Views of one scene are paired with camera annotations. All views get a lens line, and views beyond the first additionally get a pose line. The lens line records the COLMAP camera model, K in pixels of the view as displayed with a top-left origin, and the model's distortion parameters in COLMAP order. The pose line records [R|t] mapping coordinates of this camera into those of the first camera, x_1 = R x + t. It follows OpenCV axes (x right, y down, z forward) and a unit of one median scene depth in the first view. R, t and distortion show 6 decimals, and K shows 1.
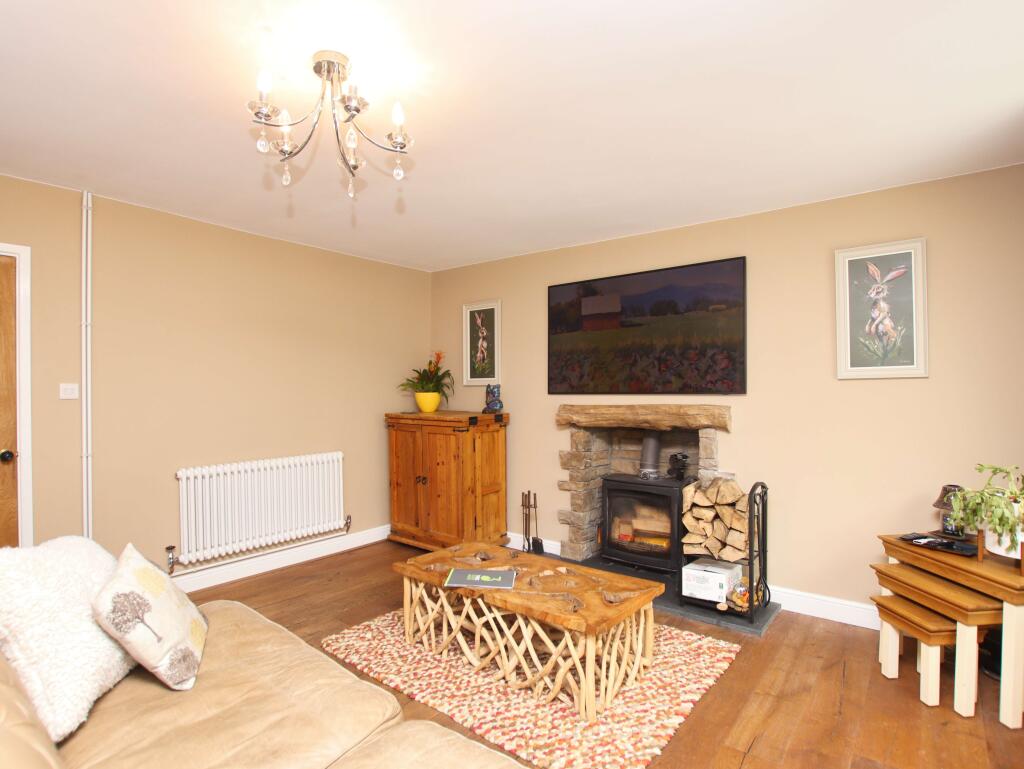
lens RADIAL K [[539.6, 0, 516.3], [0, 539.6, 385.2], [0, 0, 1]] dist [-0.004119, 0.000051]
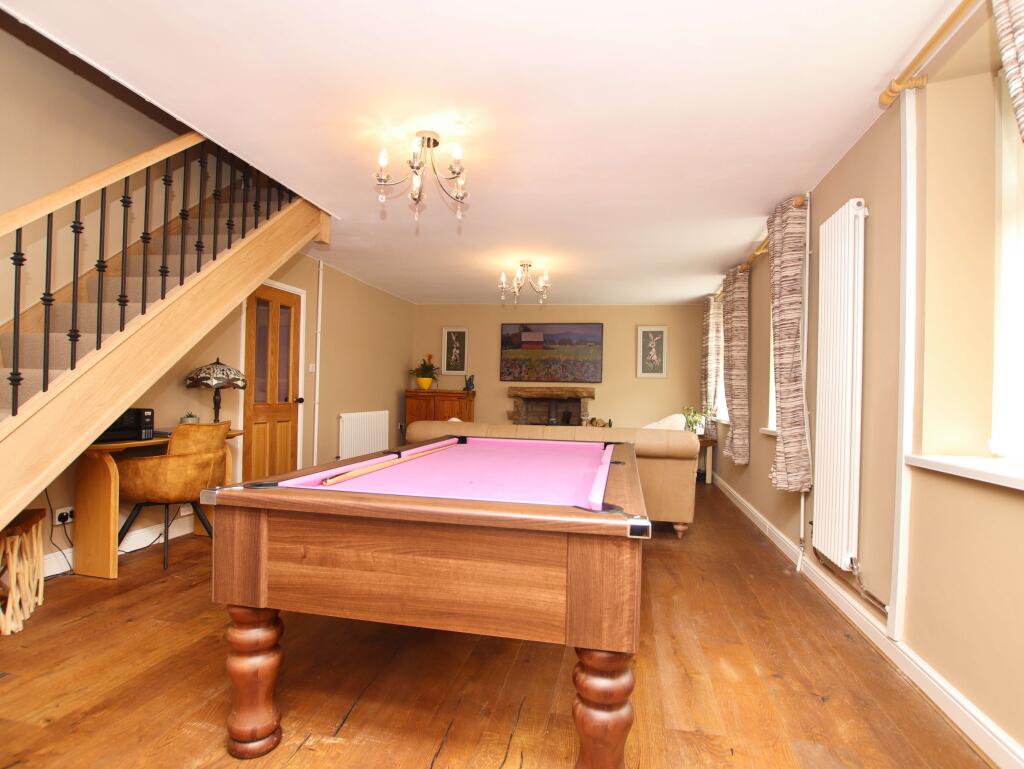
lens RADIAL K [[539.6, 0, 509.3], [0, 539.6, 386.9], [0, 0, 1]] dist [-0.004119, 0.000051]
pose [[0.895375, 0.032942, 0.444093, -0.779215], [-0.034097, 0.999404, -0.005390, 0.048664], [-0.444006, -0.010316, 0.895964, -0.731267]]
